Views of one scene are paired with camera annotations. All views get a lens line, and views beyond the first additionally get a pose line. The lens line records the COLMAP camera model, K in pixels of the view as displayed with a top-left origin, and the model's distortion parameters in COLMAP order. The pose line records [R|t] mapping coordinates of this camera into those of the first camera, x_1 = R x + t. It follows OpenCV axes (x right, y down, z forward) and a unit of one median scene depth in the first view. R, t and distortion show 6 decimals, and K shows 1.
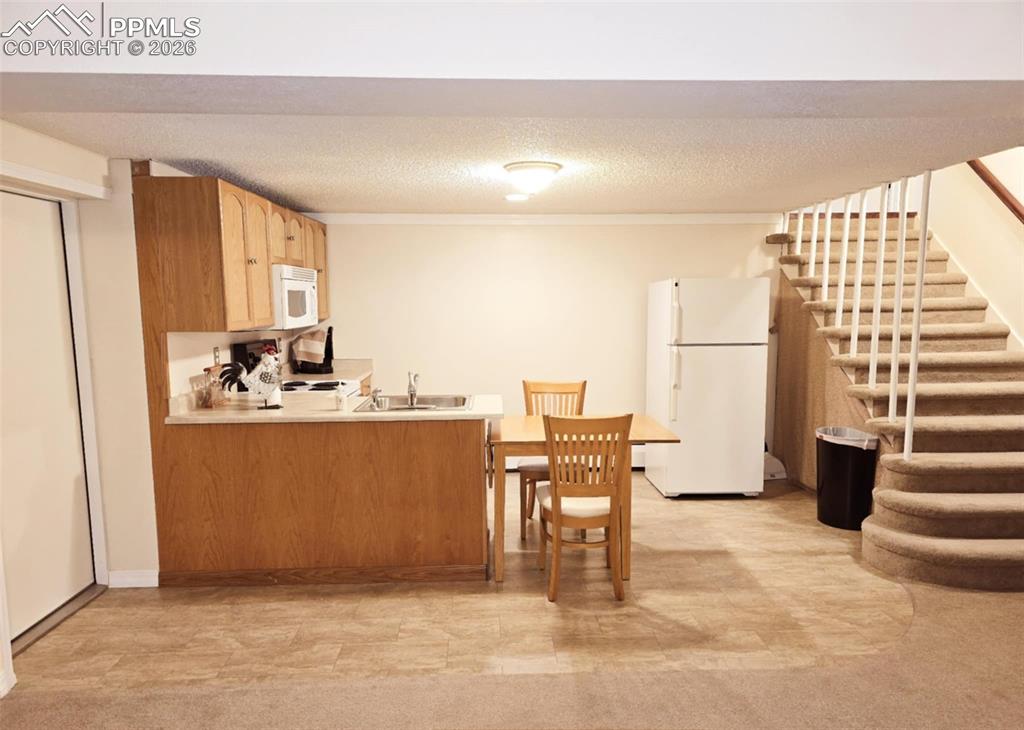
lens RADIAL K [[625.3, 0, 512.0], [0, 625.3, 365.0], [0, 0, 1]] dist [0.036977, 0.000551]
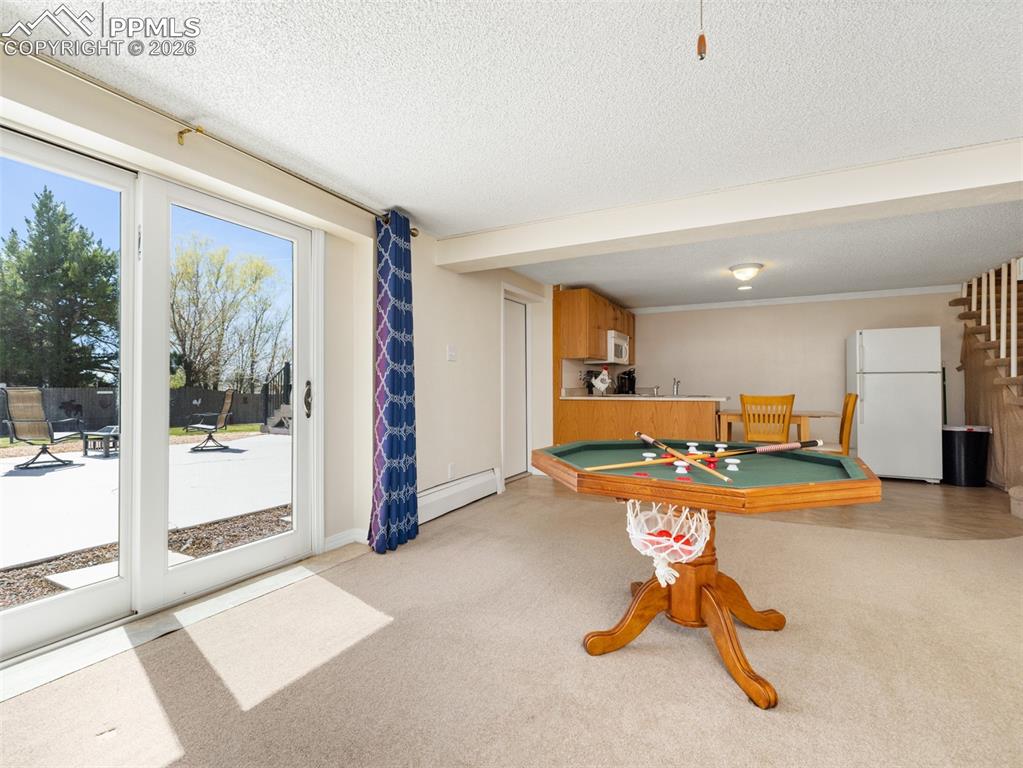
lens RADIAL K [[492.7, 0, 511.5], [0, 492.7, 384.0], [0, 0, 1]] dist [0.000547, -0.000058]
pose [[0.863735, 0.006992, -0.503898, 0.131647], [-0.067552, 0.992486, -0.102020, 0.170856], [0.499399, 0.122157, 0.857717, -0.429157]]
